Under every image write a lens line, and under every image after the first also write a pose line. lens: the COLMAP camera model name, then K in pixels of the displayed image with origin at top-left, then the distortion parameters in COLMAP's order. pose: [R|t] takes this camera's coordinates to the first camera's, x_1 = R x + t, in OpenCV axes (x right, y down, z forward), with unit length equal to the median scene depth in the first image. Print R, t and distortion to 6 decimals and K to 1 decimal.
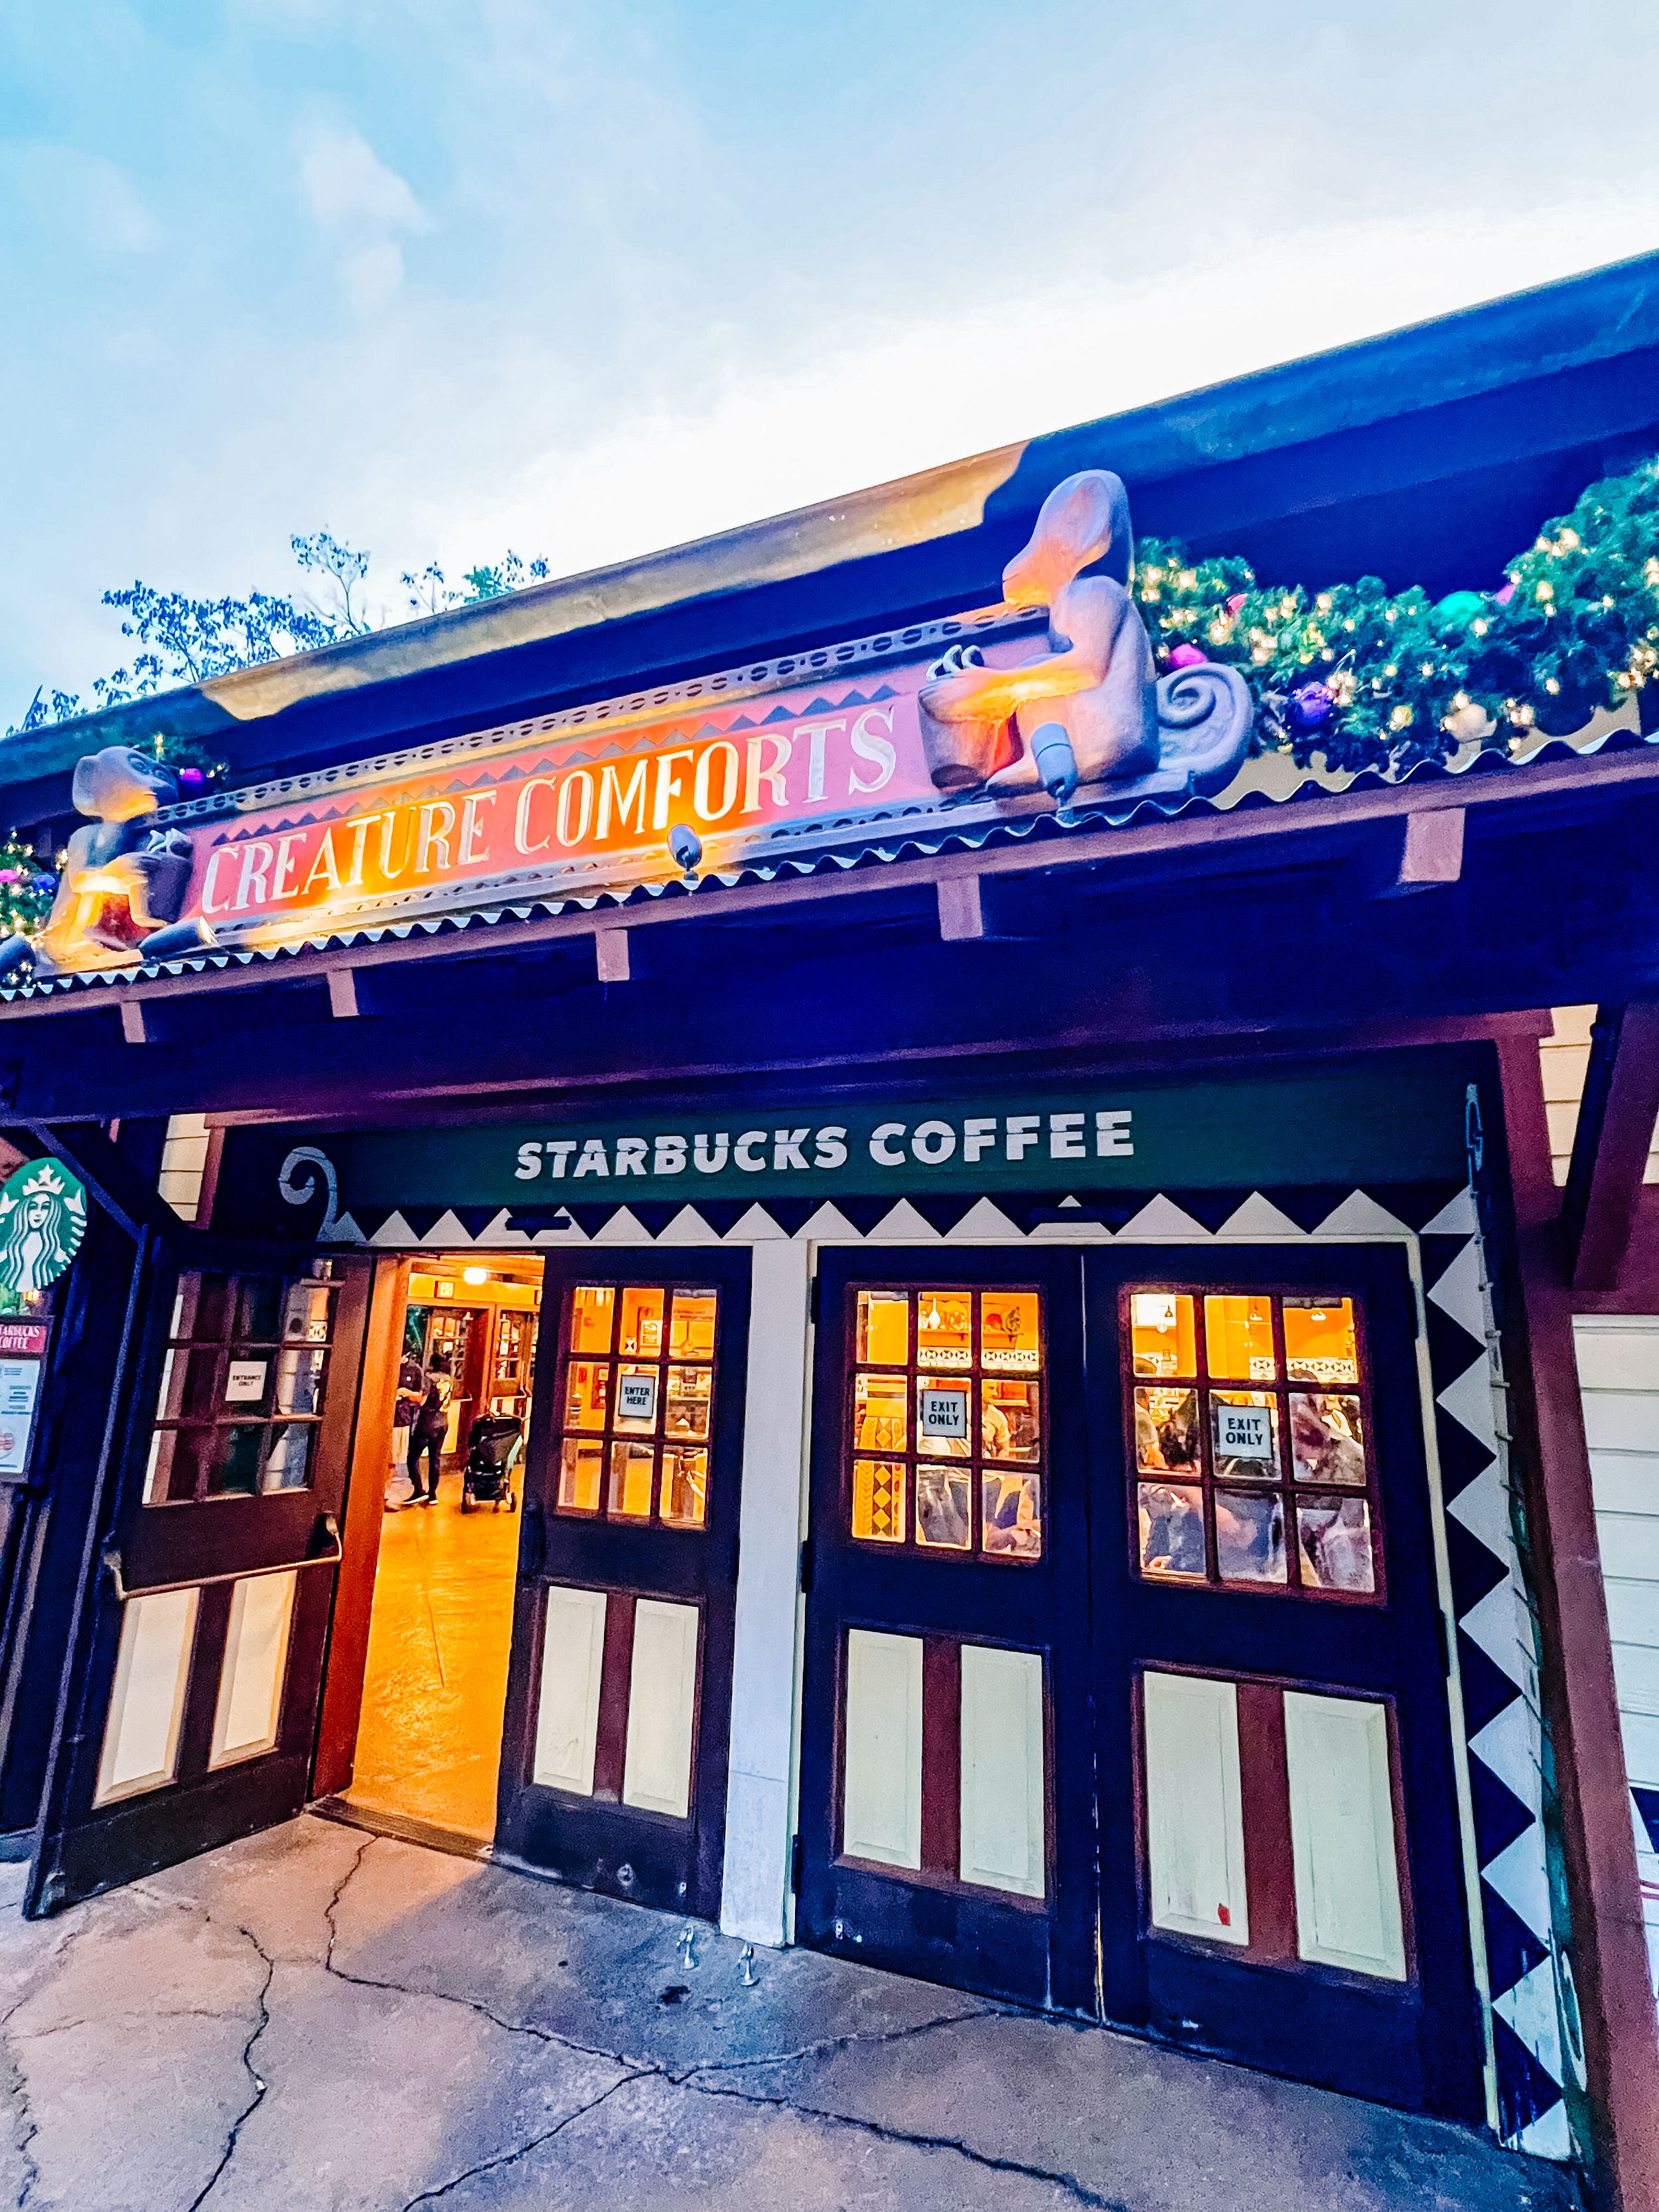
lens RADIAL K [[1051.5, 0, 827.8], [0, 1051.5, 1070.0], [0, 0, 1]] dist [0.002289, -0.008771]
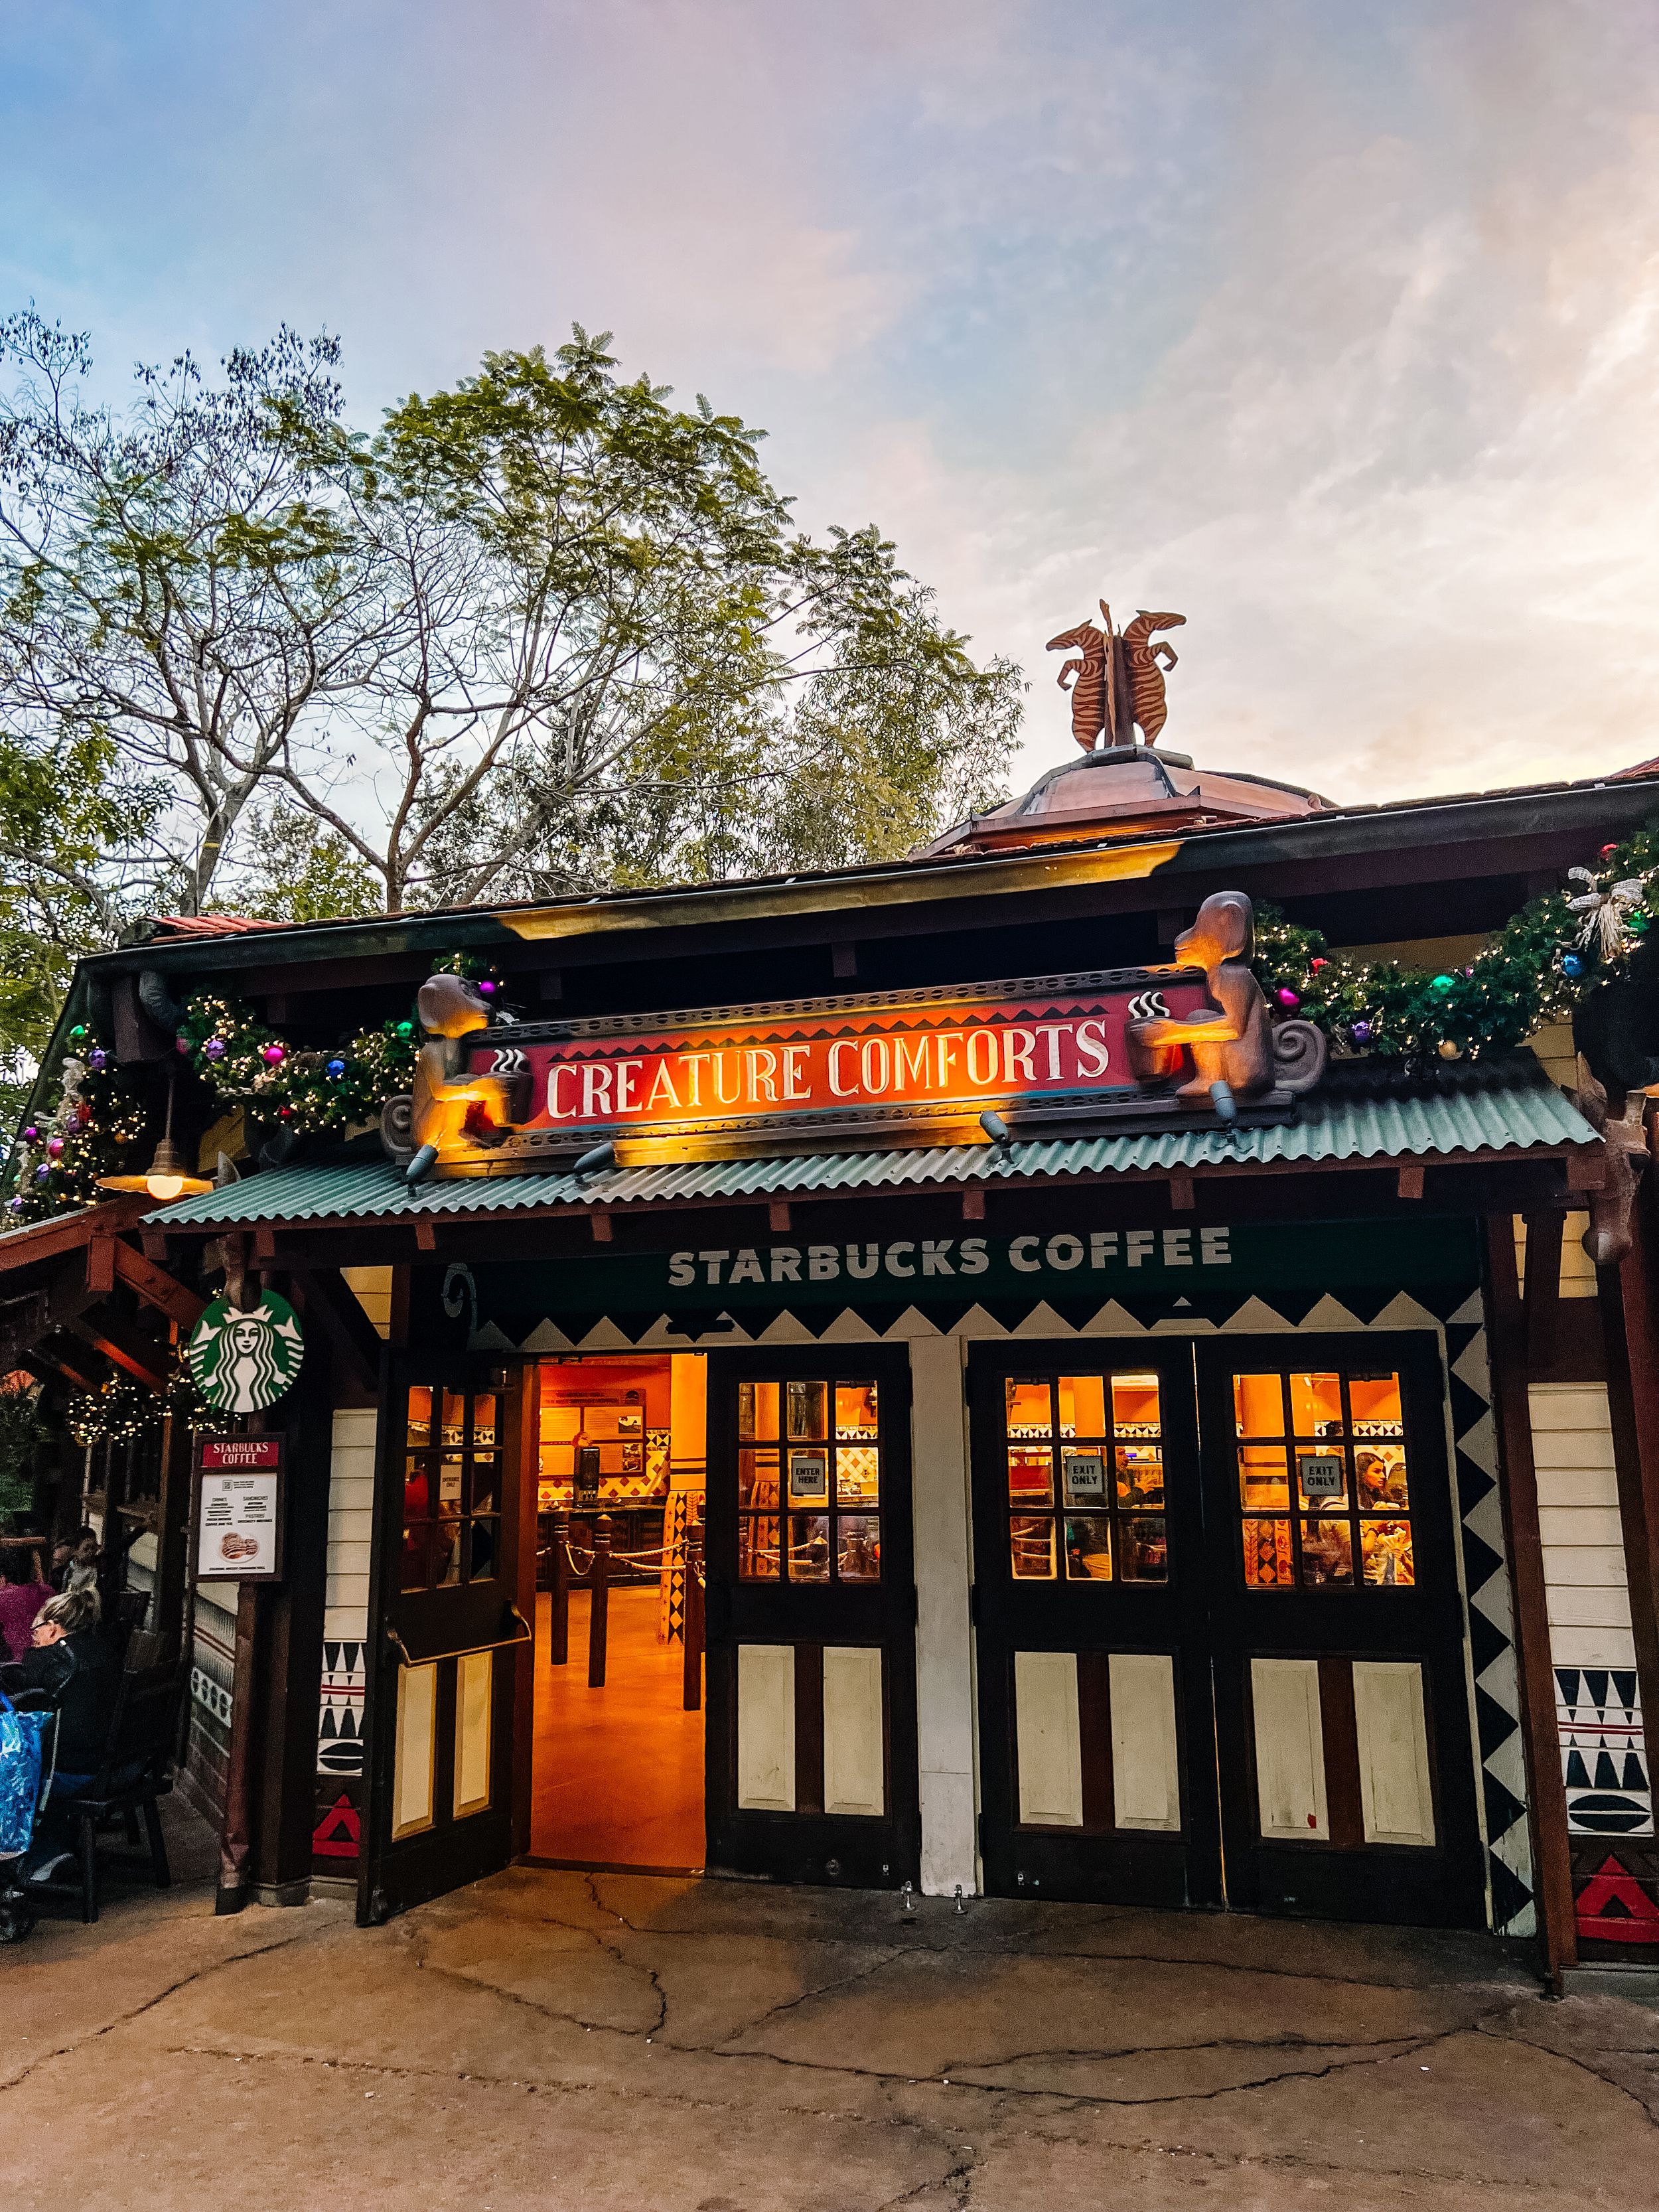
lens RADIAL K [[1672.2, 0, 827.9], [0, 1672.2, 1057.6], [0, 0, 1]] dist [0.109857, -0.212986]
pose [[0.994141, -0.022198, 0.105791, -0.403555], [0.017934, 0.998995, 0.041082, -0.260580], [-0.106597, -0.038944, 0.993539, -0.954820]]
